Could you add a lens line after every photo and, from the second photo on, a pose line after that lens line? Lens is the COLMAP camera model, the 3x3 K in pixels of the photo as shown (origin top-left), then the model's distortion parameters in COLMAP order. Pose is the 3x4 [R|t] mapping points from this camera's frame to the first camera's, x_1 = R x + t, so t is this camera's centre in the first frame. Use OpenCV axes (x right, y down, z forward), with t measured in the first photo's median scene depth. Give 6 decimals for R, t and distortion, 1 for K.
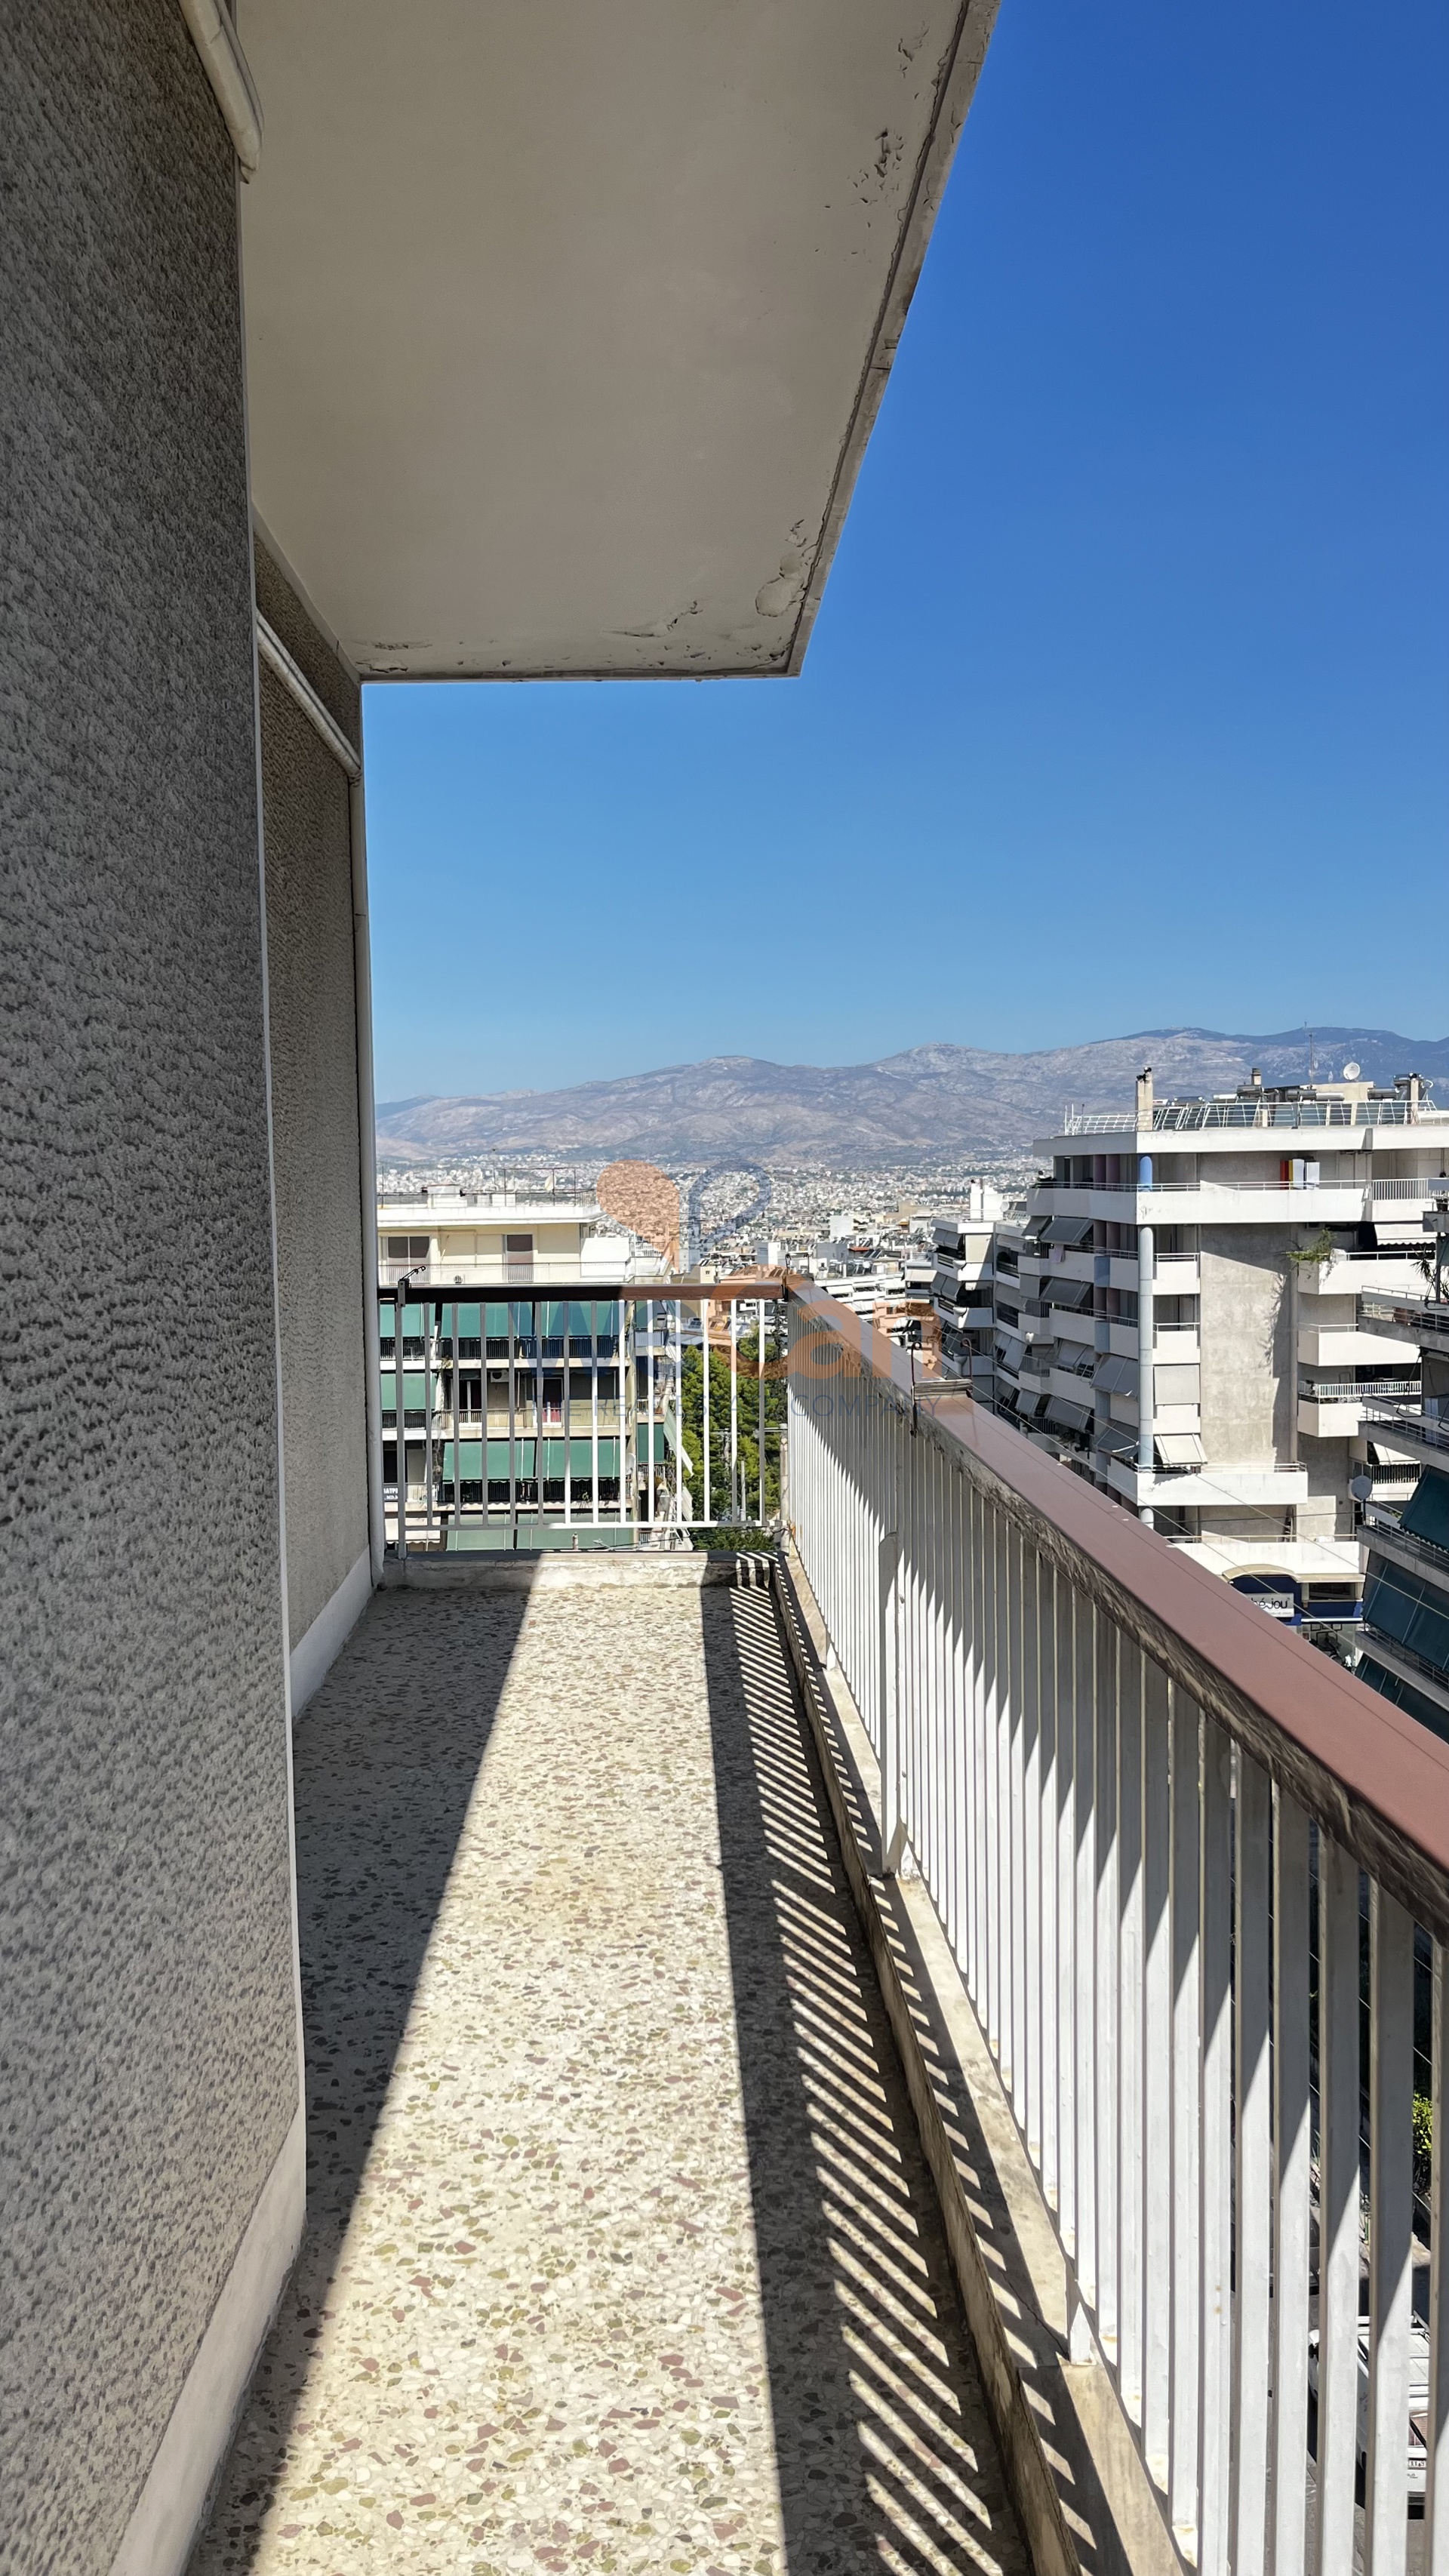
lens RADIAL K [[1955.0, 0, 723.9], [0, 1955.0, 1303.2], [0, 0, 1]] dist [0.046524, -0.020388]
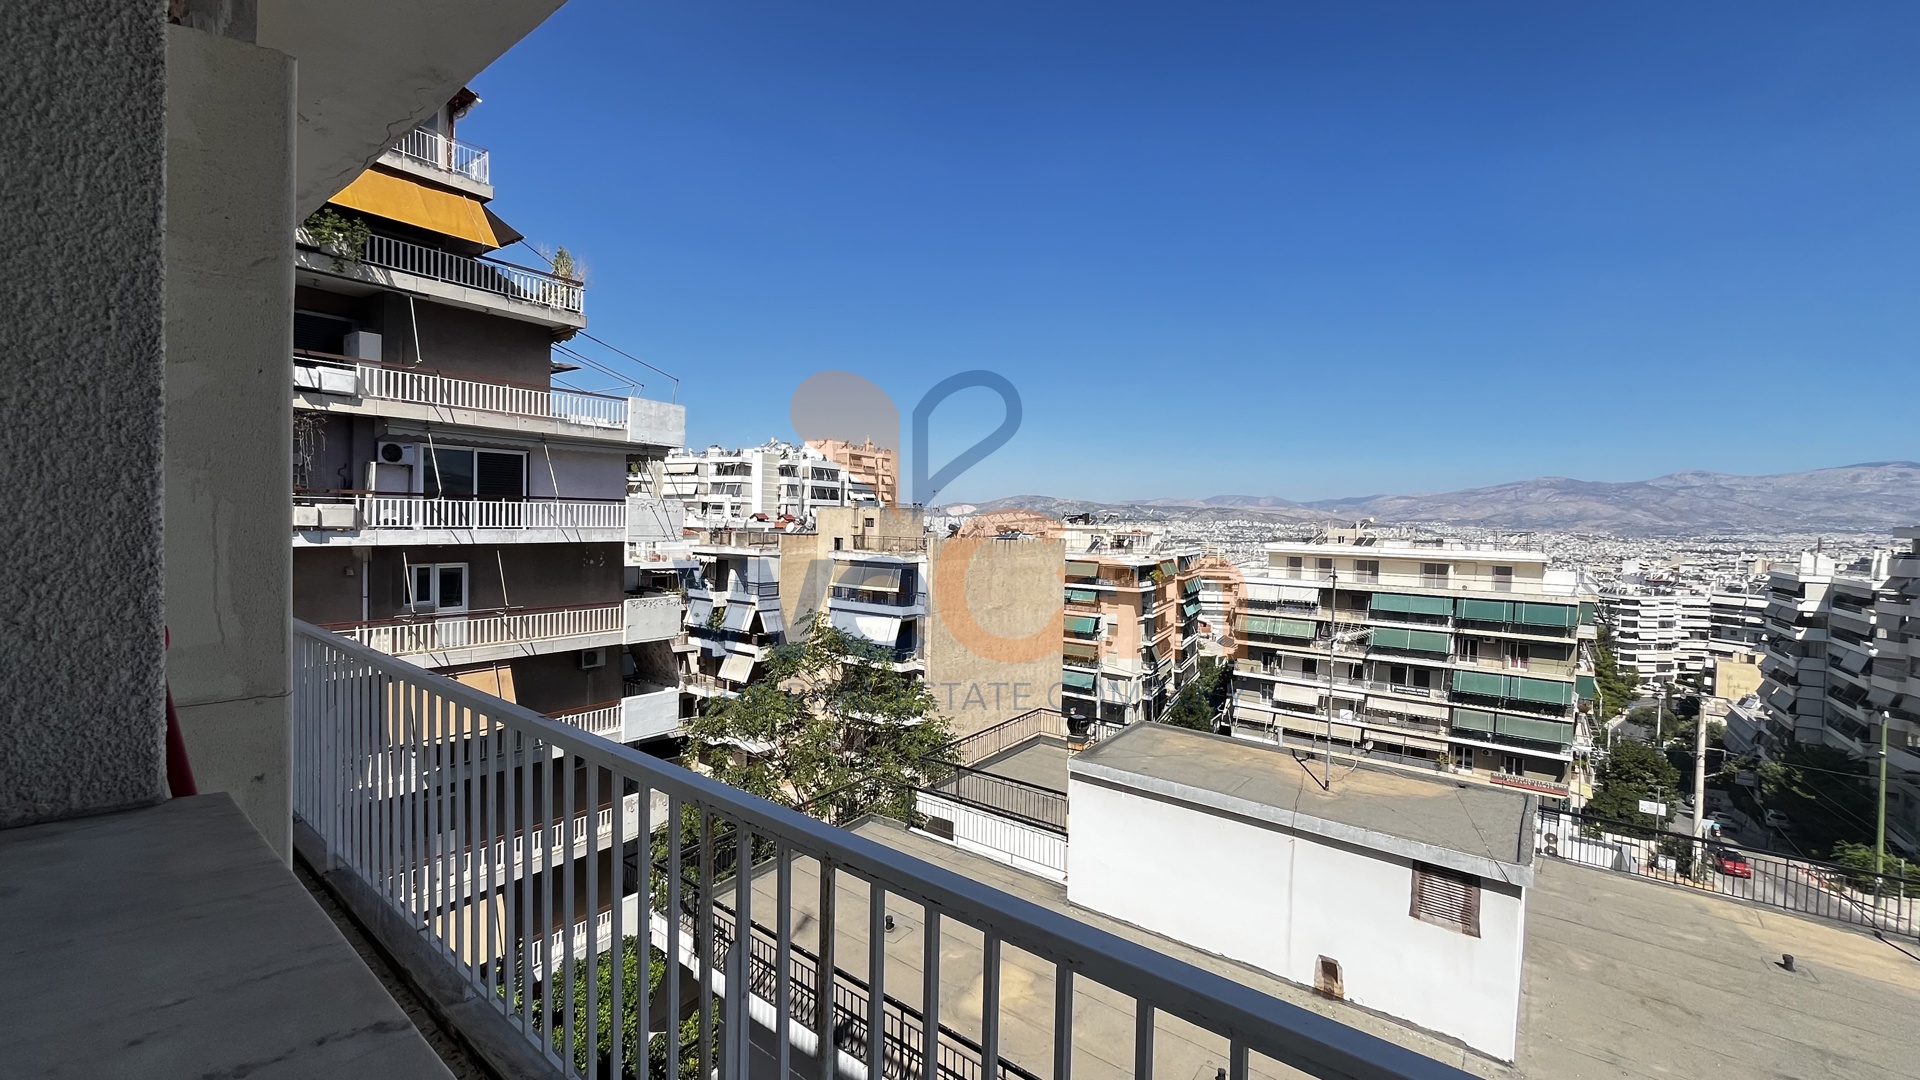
lens RADIAL K [[775.2, 0, 958.3], [0, 775.2, 535.5], [0, 0, 1]] dist [-0.002922, -0.000190]
pose [[0.801150, 0.047487, -0.596577, -0.082183], [-0.076985, 0.996742, -0.024044, -0.006088], [0.593492, 0.065190, 0.802196, 0.078654]]
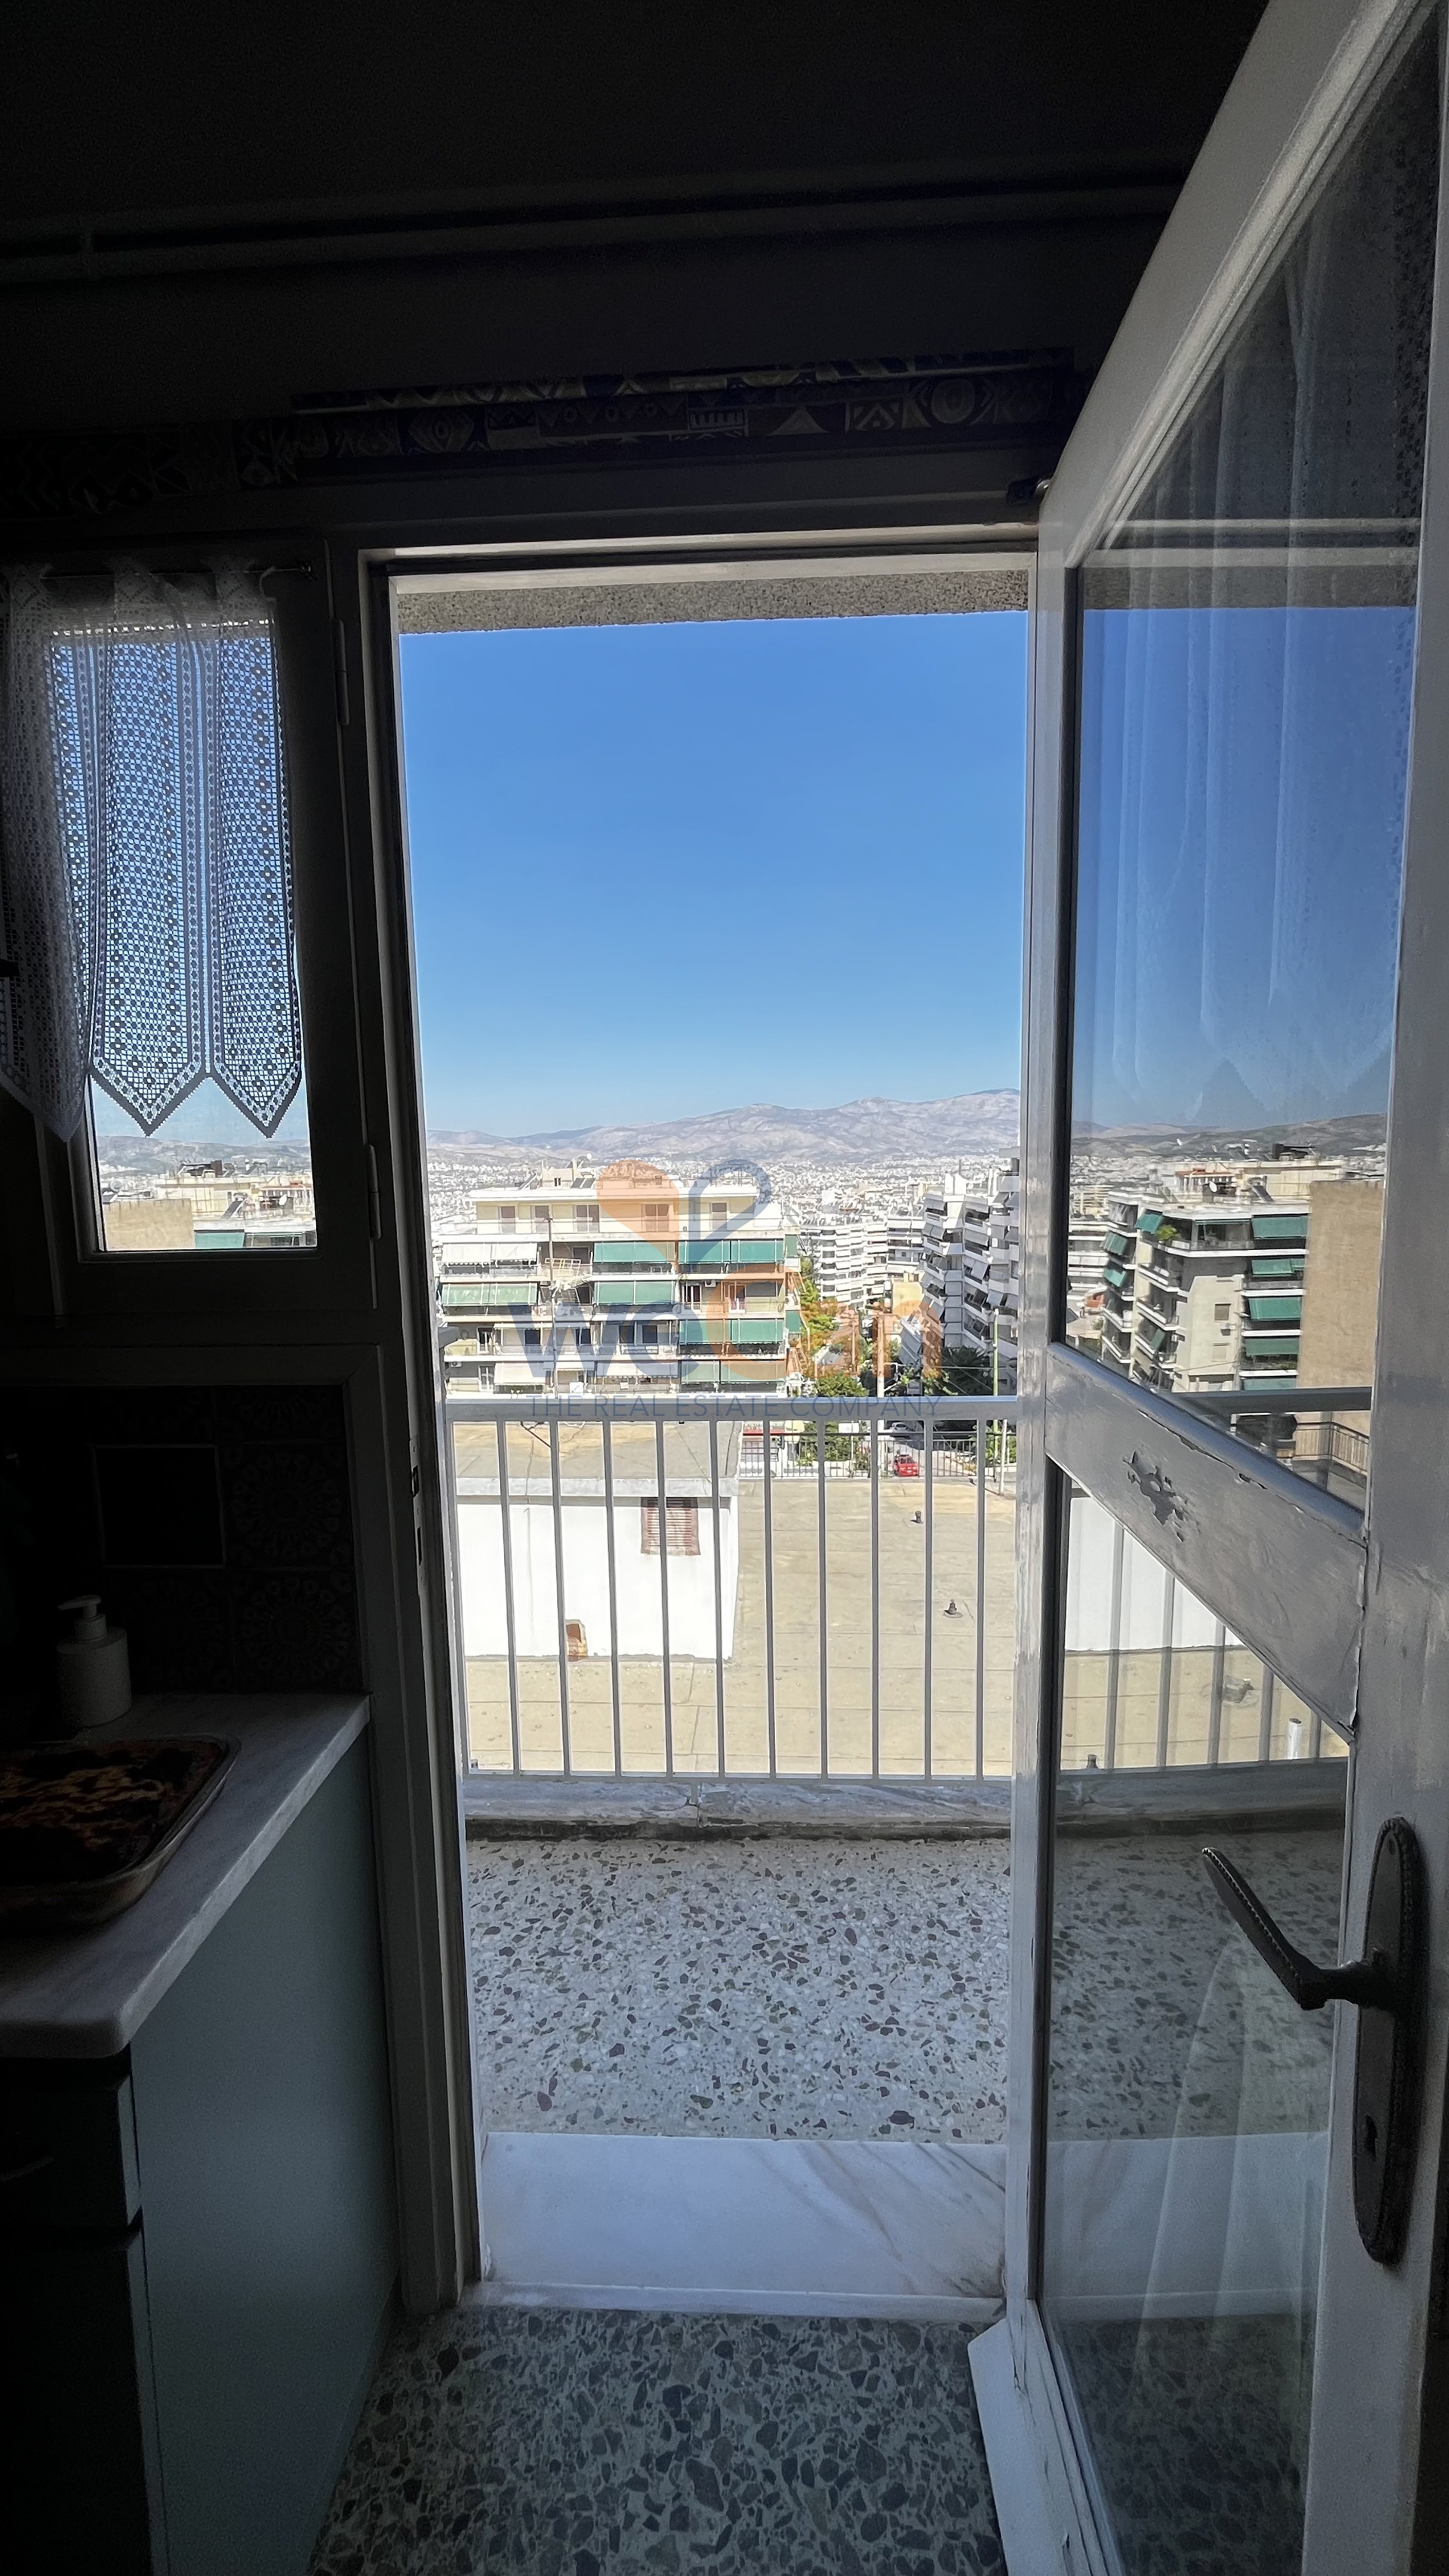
lens RADIAL K [[1040.0, 0, 726.9], [0, 1040.0, 1292.6], [0, 0, 1]] dist [-0.002922, -0.000190]
pose [[0.999791, 0.002177, -0.020343, -0.078648], [-0.001084, 0.998562, 0.053602, -0.004666], [0.020431, -0.053569, 0.998355, 0.062981]]
